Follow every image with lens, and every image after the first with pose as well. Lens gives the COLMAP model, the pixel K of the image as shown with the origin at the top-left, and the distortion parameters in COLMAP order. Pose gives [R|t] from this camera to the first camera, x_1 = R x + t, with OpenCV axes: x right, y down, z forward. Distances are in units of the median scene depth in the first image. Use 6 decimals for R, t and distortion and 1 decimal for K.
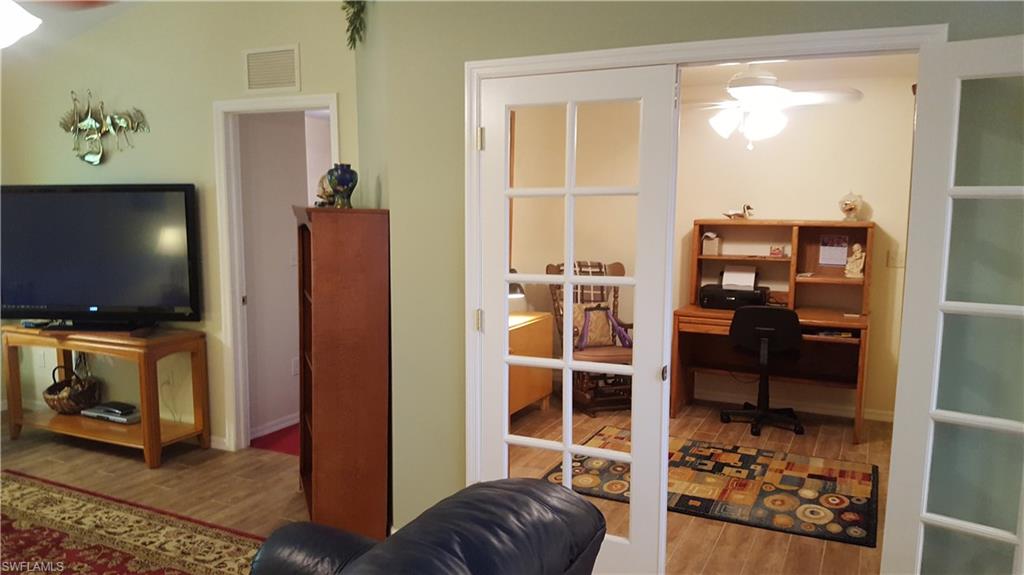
lens RADIAL K [[767.8, 0, 484.3], [0, 767.8, 298.2], [0, 0, 1]] dist [0.080059, -0.172429]
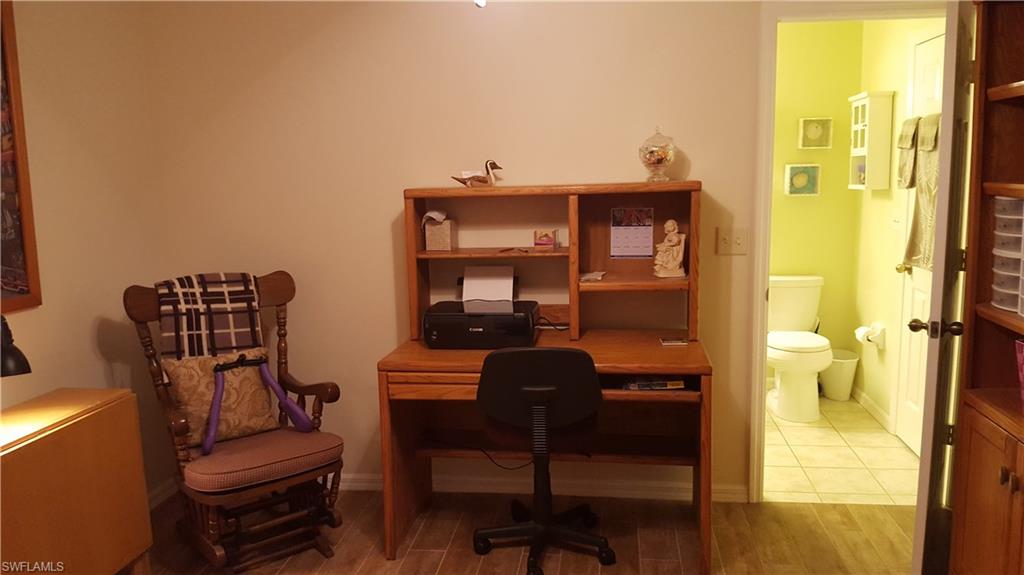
lens RADIAL K [[767.8, 0, 512.6], [0, 767.8, 293.9], [0, 0, 1]] dist [0.080059, -0.172429]
pose [[0.944347, -0.081842, 0.318606, 0.177086], [0.073511, 0.996566, 0.038106, -0.045994], [-0.320631, -0.012564, 0.947121, 0.489506]]
